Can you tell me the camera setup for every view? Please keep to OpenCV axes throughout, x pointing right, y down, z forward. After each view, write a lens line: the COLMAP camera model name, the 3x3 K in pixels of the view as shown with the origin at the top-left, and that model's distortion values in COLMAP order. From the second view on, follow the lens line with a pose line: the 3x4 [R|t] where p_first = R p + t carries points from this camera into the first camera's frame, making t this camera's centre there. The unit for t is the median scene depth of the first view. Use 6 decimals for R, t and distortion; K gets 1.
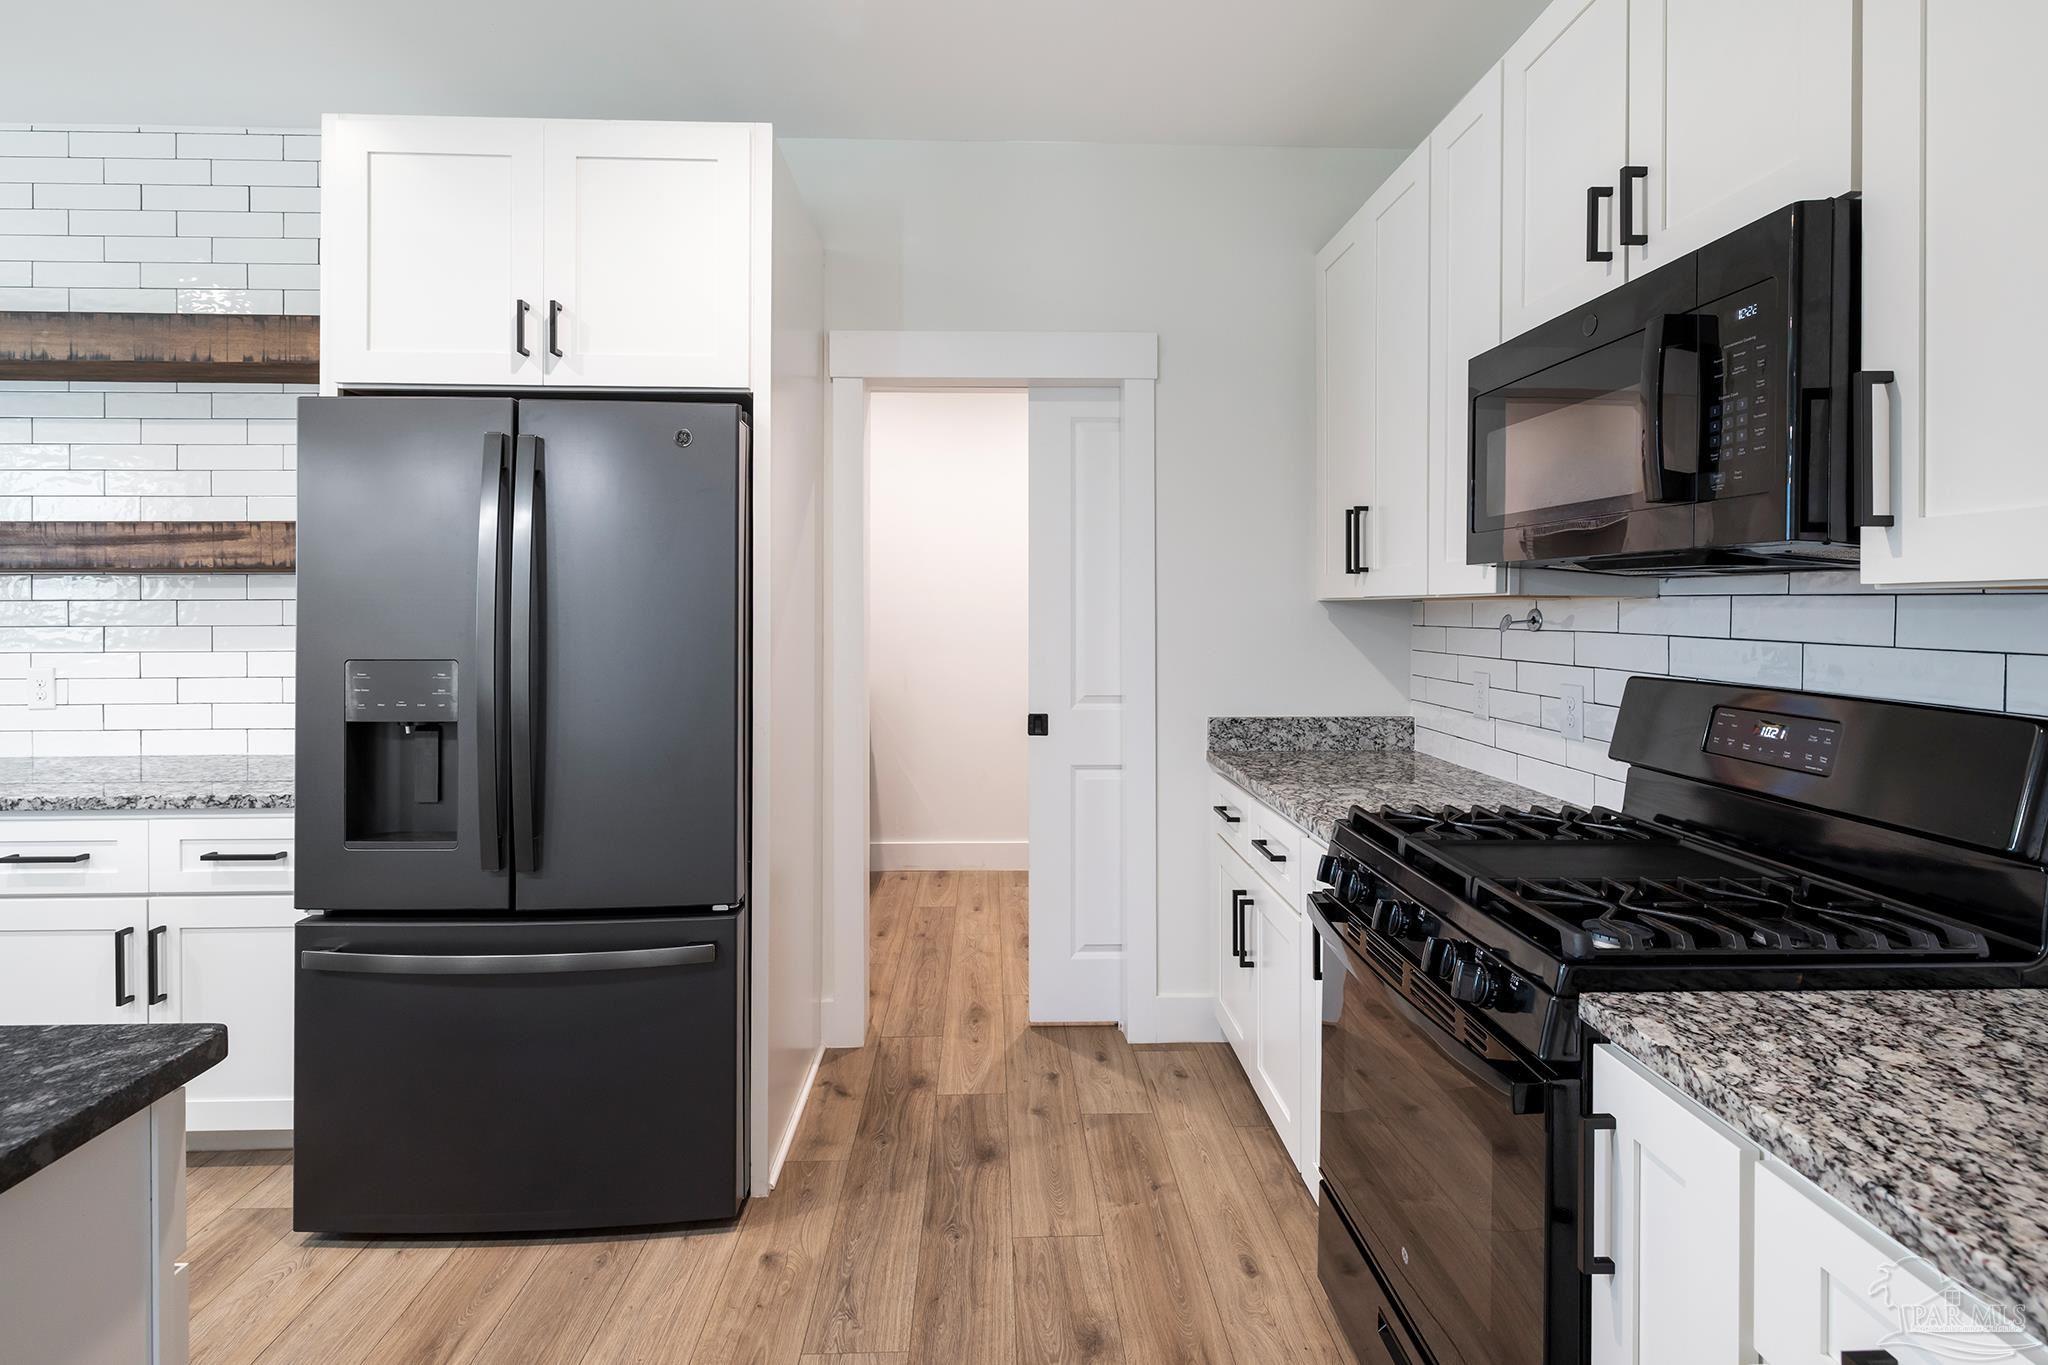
lens RADIAL K [[960.7, 0, 1019.0], [0, 960.7, 610.1], [0, 0, 1]] dist [0.002028, -0.001048]
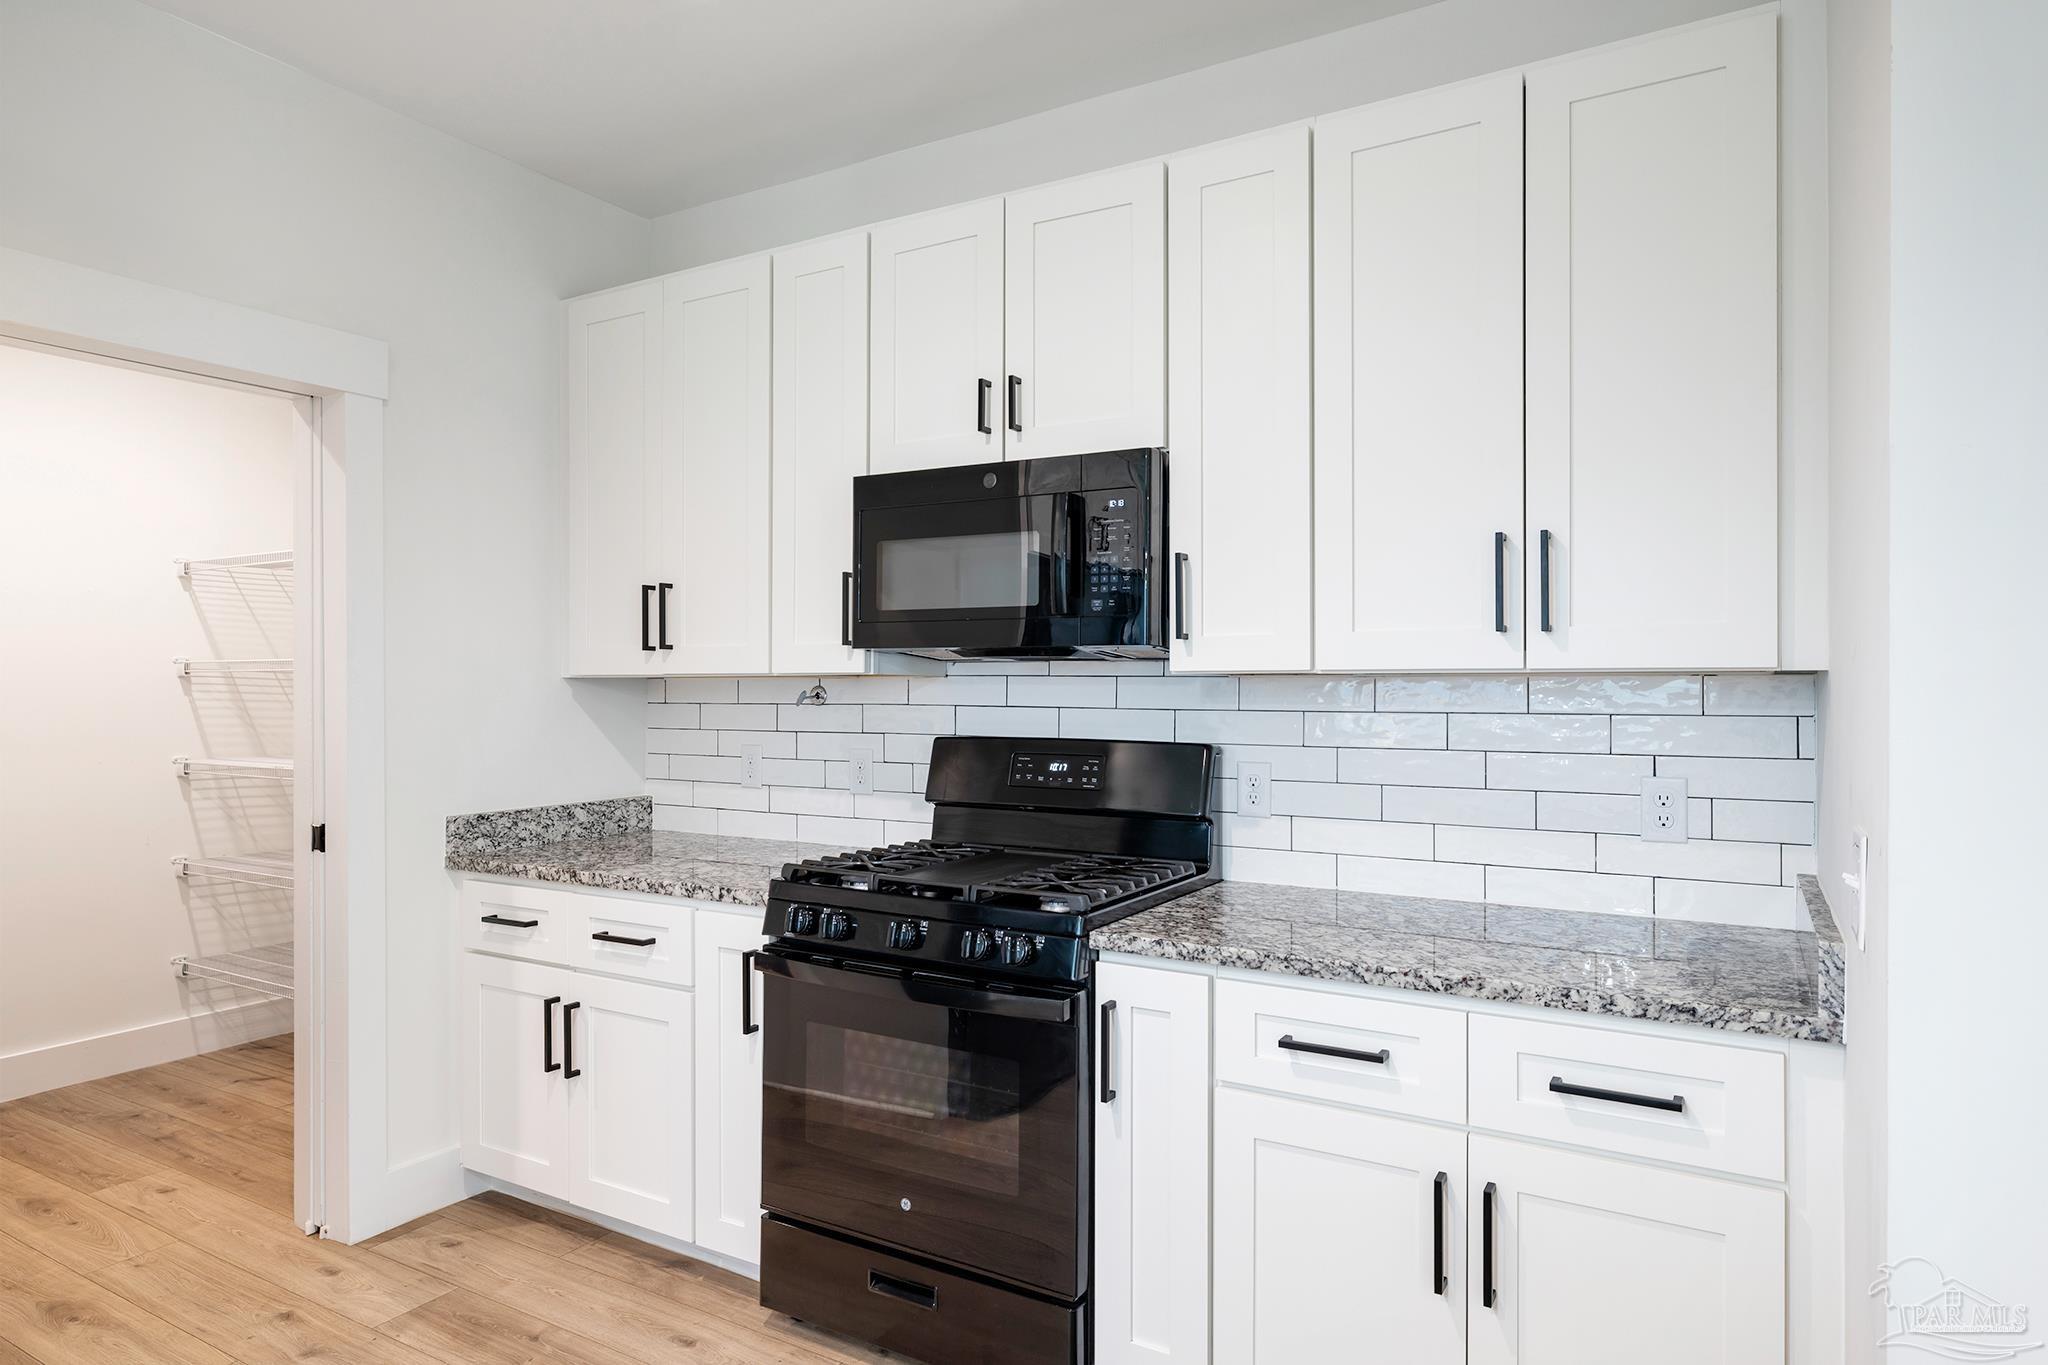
lens RADIAL K [[1191.4, 0, 1027.6], [0, 1191.4, 682.2], [0, 0, 1]] dist [-0.002500, -0.001924]
pose [[0.533590, 0.000019, 0.845744, -0.544429], [0.004055, 0.999988, -0.002580, -0.000963], [-0.845734, 0.004806, 0.533583, 0.026168]]
